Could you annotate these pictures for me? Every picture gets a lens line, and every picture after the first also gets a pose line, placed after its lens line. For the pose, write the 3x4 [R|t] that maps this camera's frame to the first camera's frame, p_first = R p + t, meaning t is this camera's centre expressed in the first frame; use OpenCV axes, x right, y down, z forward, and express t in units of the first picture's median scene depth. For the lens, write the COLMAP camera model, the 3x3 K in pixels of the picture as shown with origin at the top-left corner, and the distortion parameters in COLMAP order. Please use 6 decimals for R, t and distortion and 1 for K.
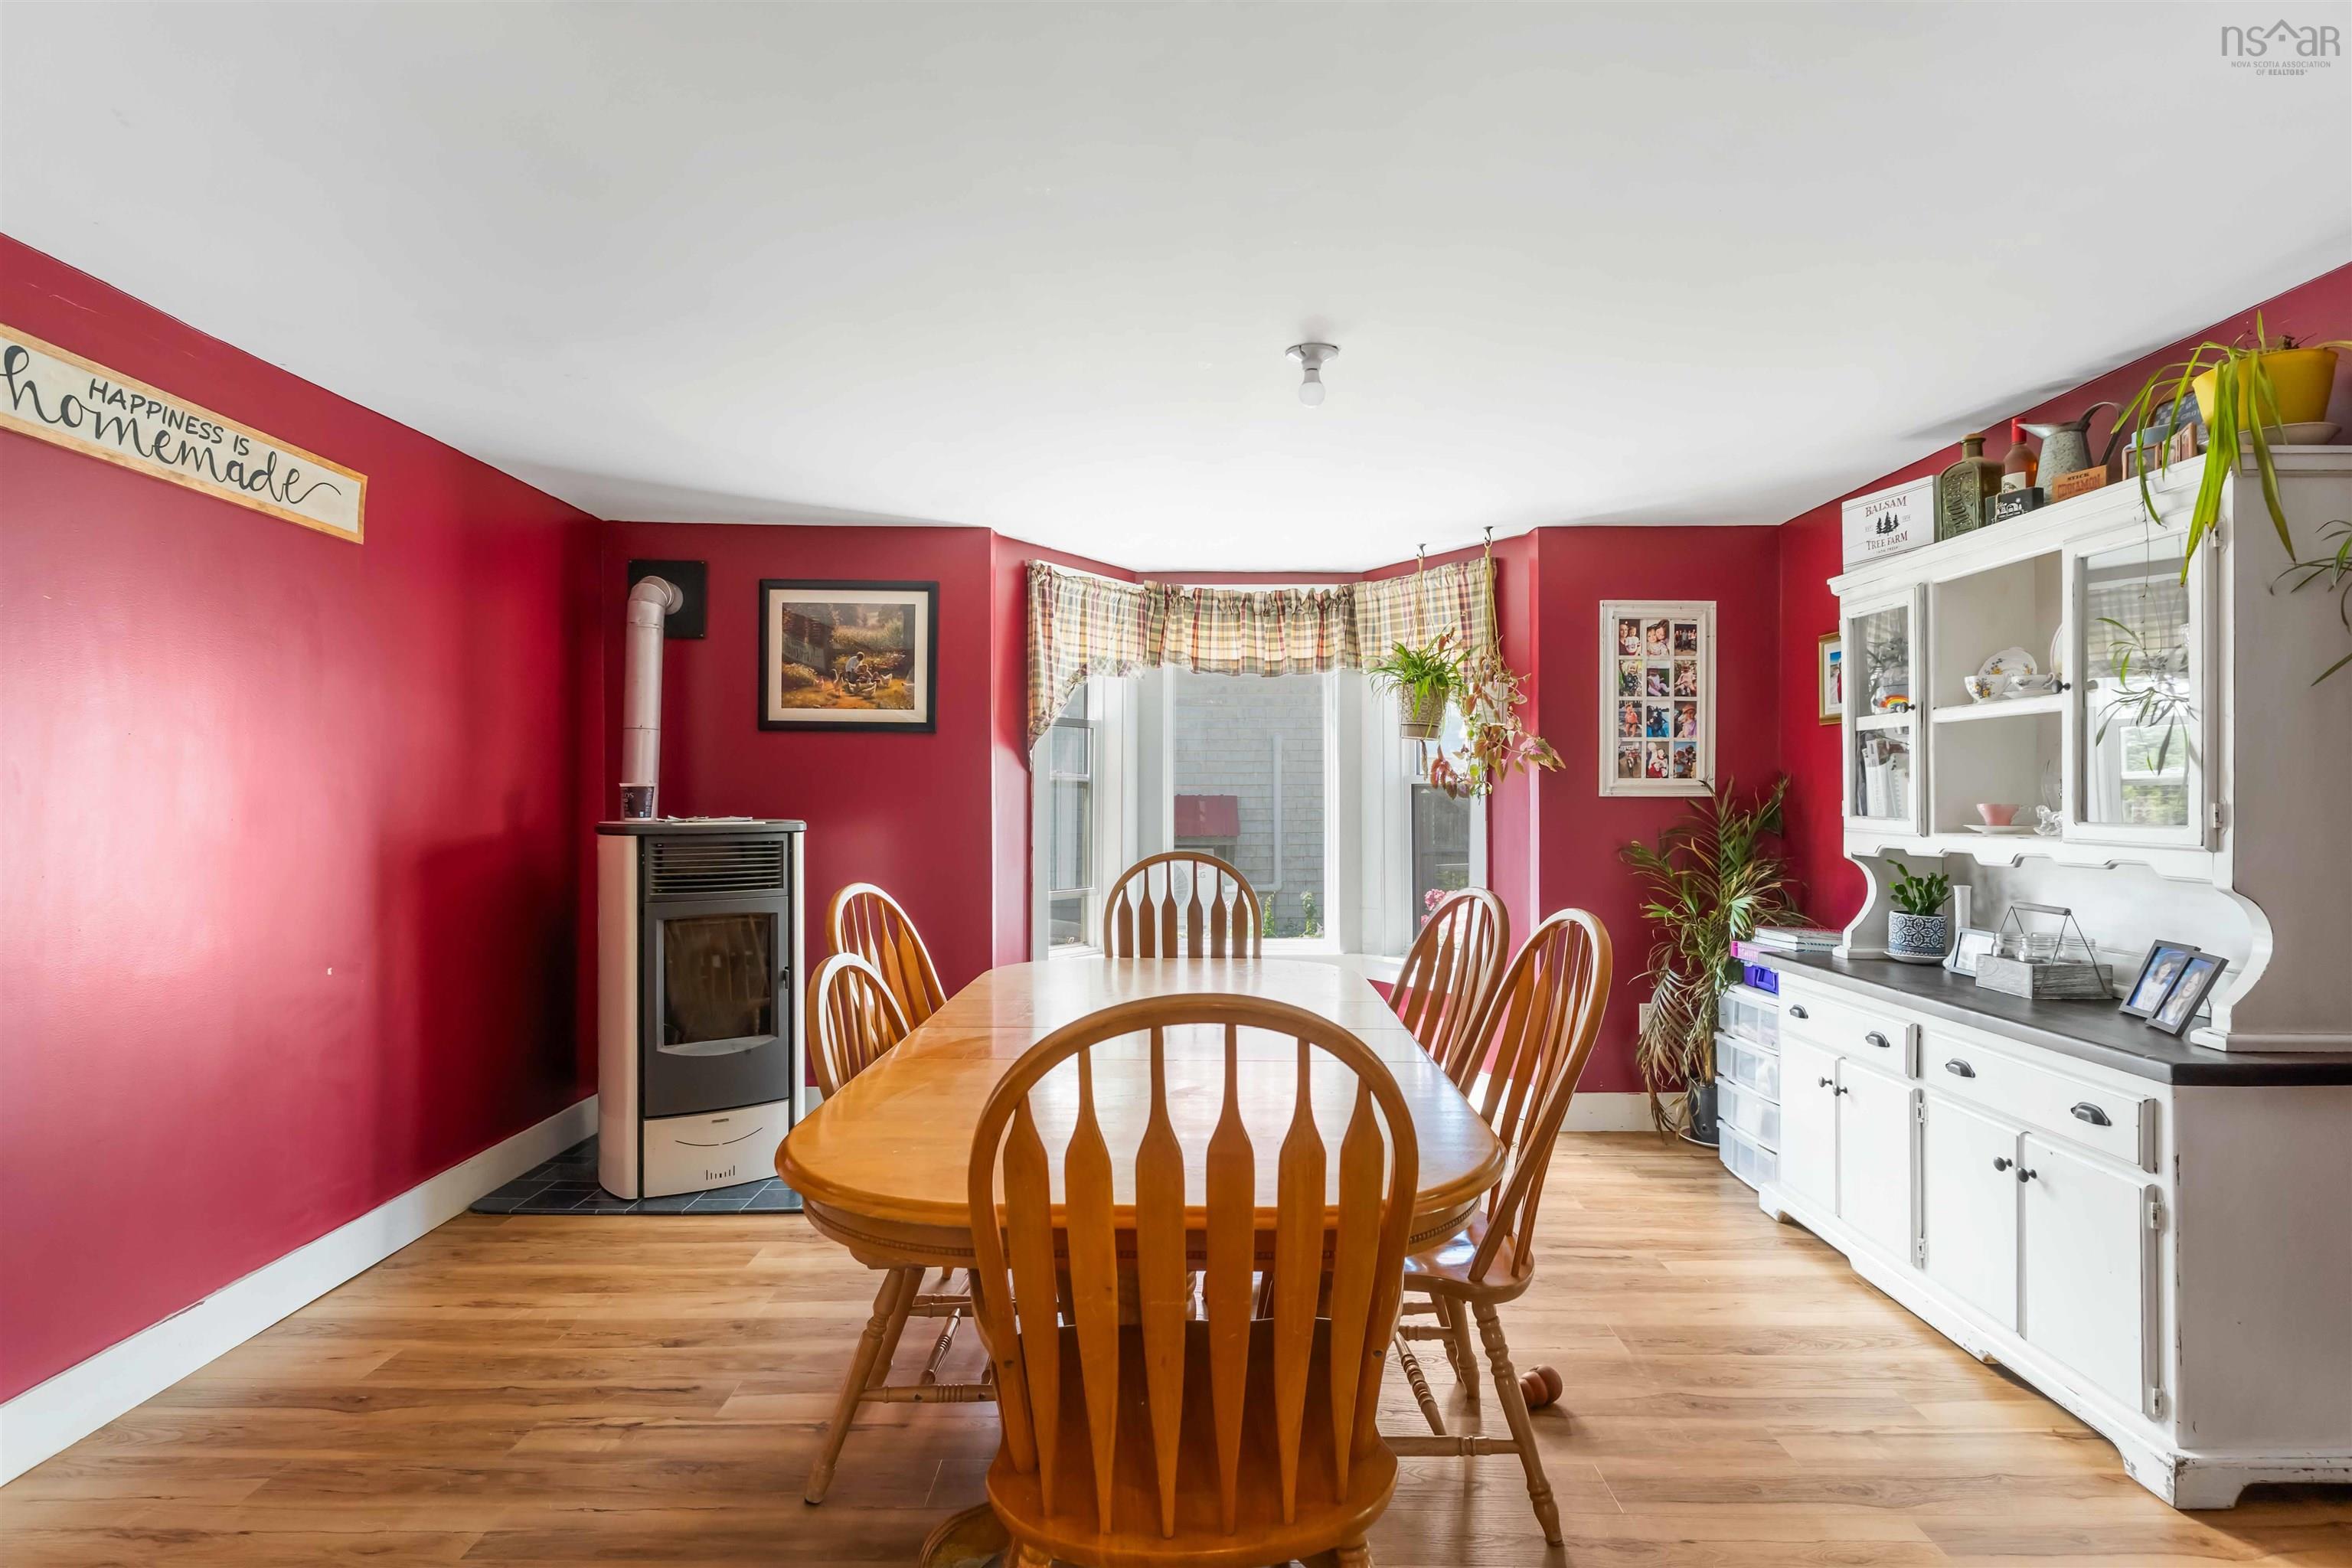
lens RADIAL K [[1132.0, 0, 1176.0], [0, 1132.0, 784.0], [0, 0, 1]] dist [0.001222, -0.000255]
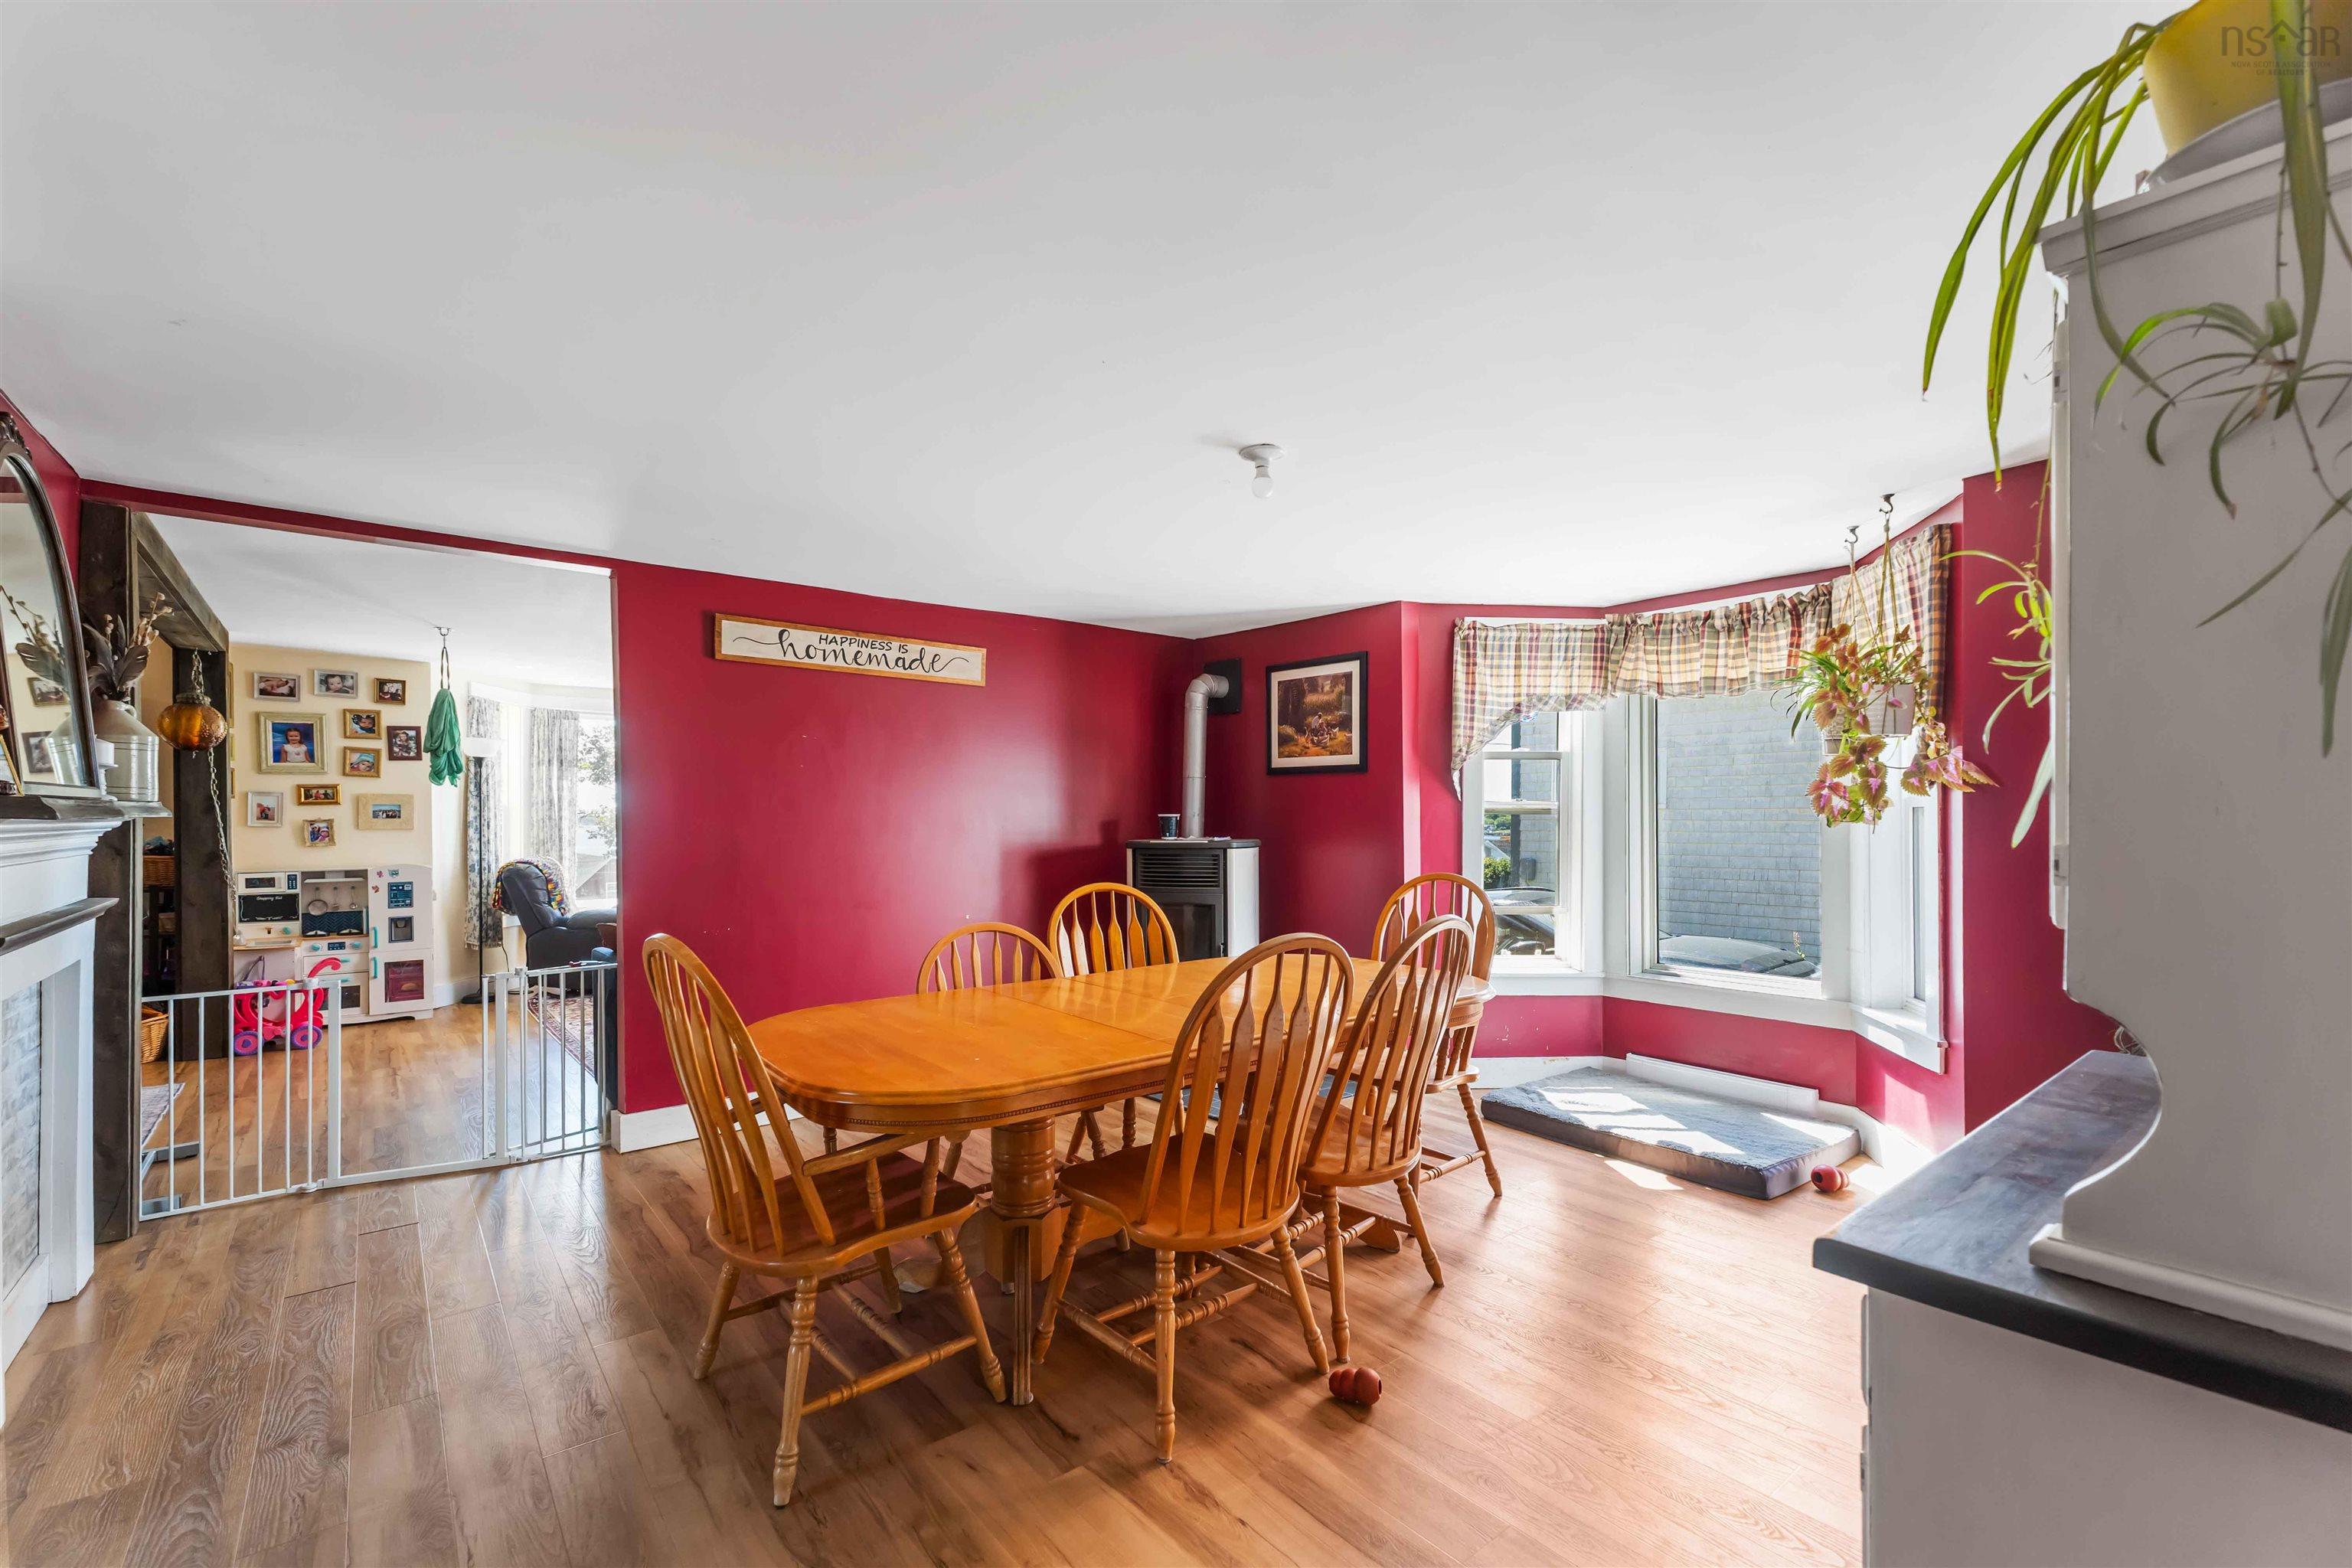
lens RADIAL K [[978.4, 0, 1206.2], [0, 978.4, 819.3], [0, 0, 1]] dist [0.000278, -0.000004]
pose [[0.650079, -0.001677, -0.759865, 0.493899], [0.008986, 0.999945, 0.005481, -0.000438], [0.759814, -0.010391, 0.650058, 0.162630]]
